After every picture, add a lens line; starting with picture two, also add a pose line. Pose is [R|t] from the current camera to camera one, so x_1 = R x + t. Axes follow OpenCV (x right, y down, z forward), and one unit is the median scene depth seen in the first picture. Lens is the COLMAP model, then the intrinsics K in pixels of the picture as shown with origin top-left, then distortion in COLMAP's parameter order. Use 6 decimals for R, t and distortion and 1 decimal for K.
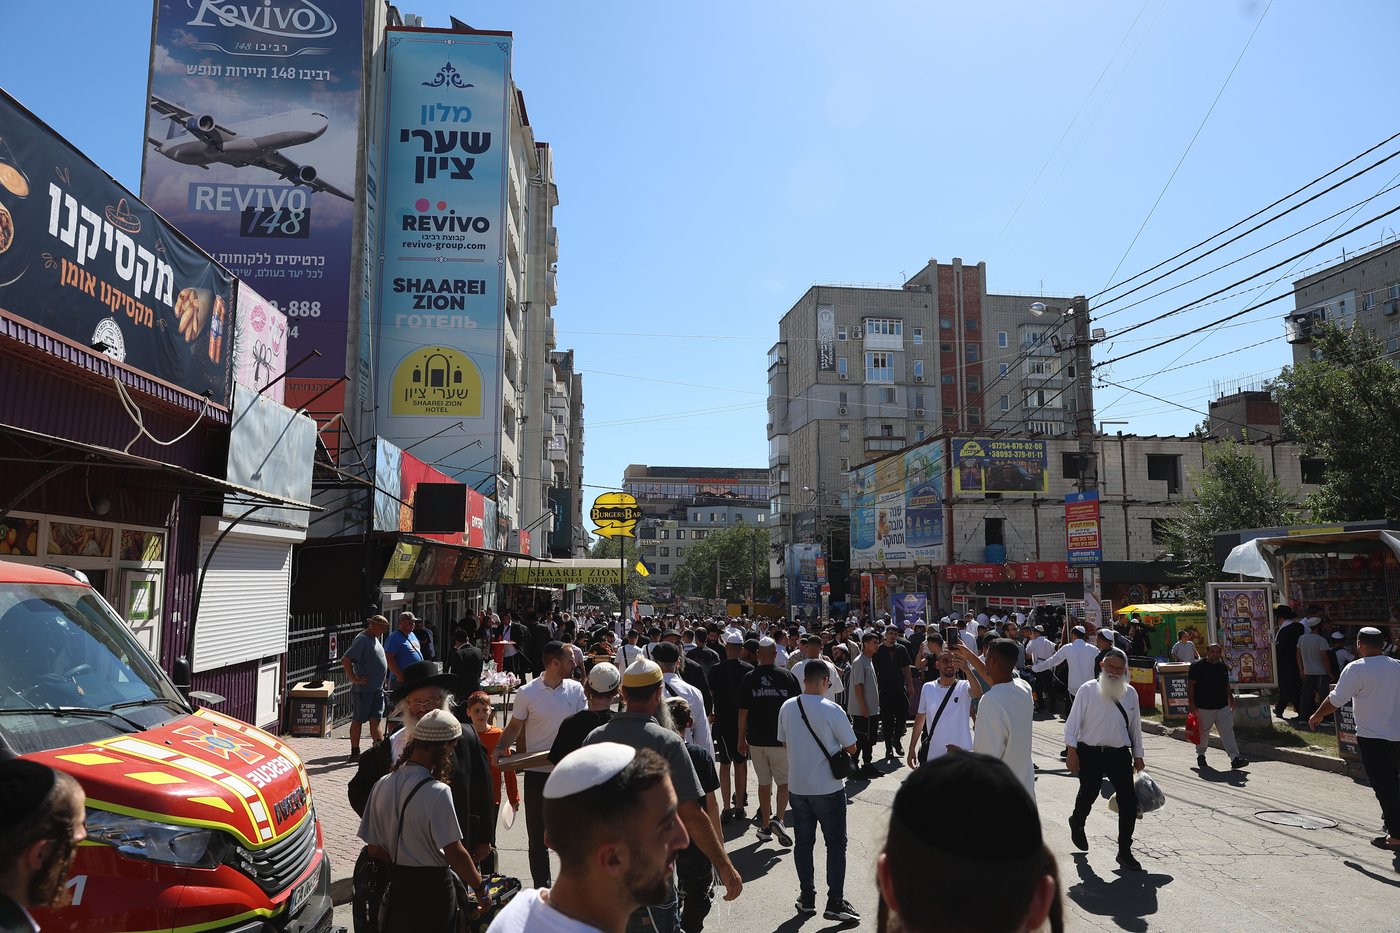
lens RADIAL K [[959.0, 0, 700.0], [0, 959.0, 466.5], [0, 0, 1]] dist [-0.008896, 0.001114]
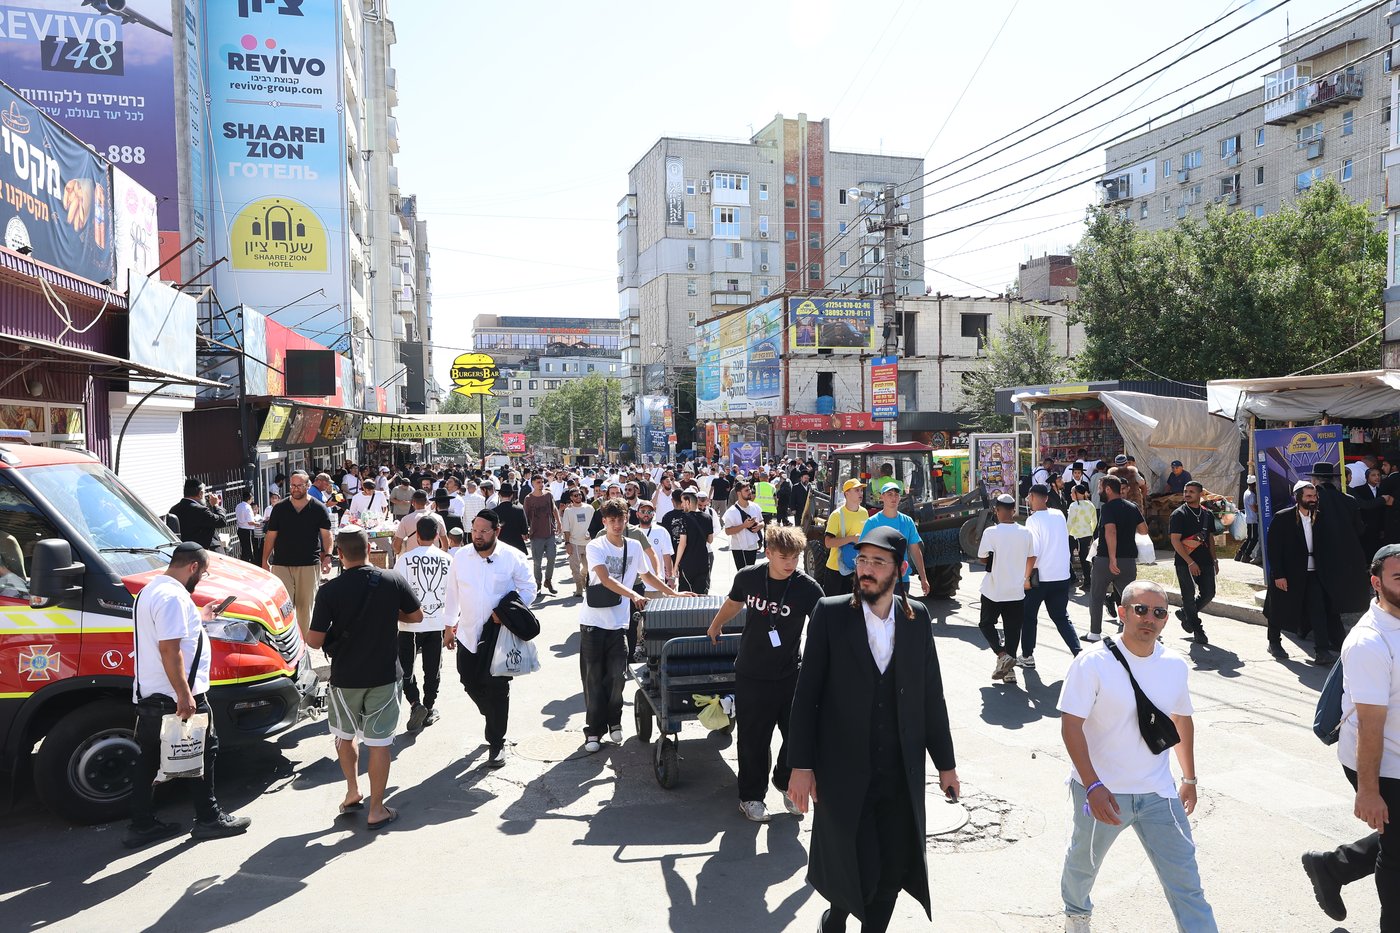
lens RADIAL K [[948.4, 0, 700.0], [0, 948.4, 466.5], [0, 0, 1]] dist [0.005855, 0.003963]
pose [[0.988098, -0.020386, 0.152466, -0.001942], [-0.003993, 0.987446, 0.157907, -0.009649], [-0.153771, -0.156637, 0.975612, -0.049411]]
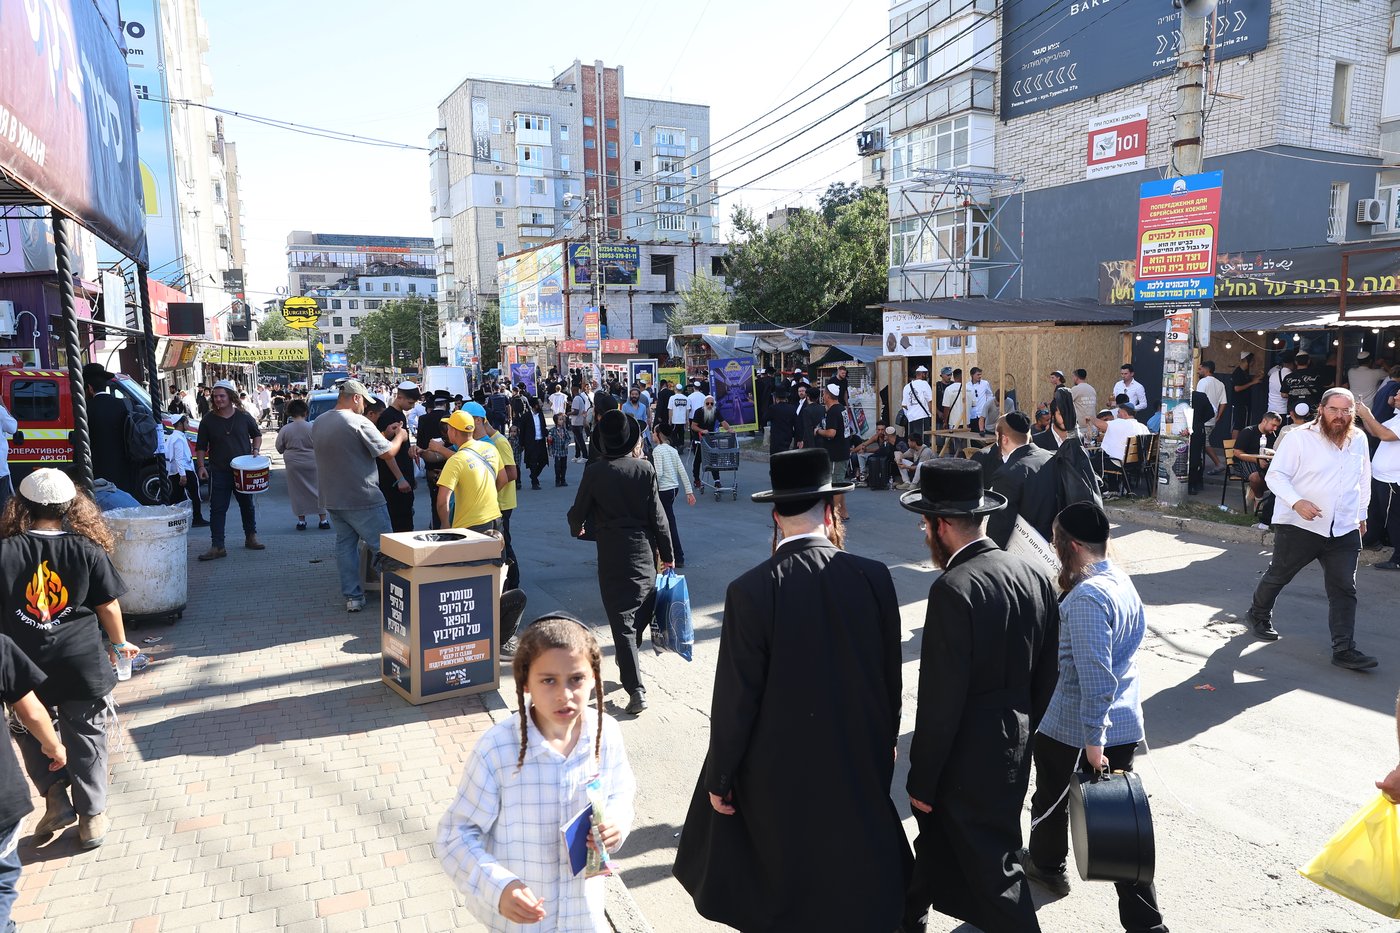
lens RADIAL K [[948.4, 0, 700.0], [0, 948.4, 466.5], [0, 0, 1]] dist [0.005855, 0.003963]
pose [[0.947714, -0.056631, 0.314057, 0.008983], [-0.021786, 0.970351, 0.240718, -0.047082], [-0.318378, -0.234974, 0.918381, -0.305011]]
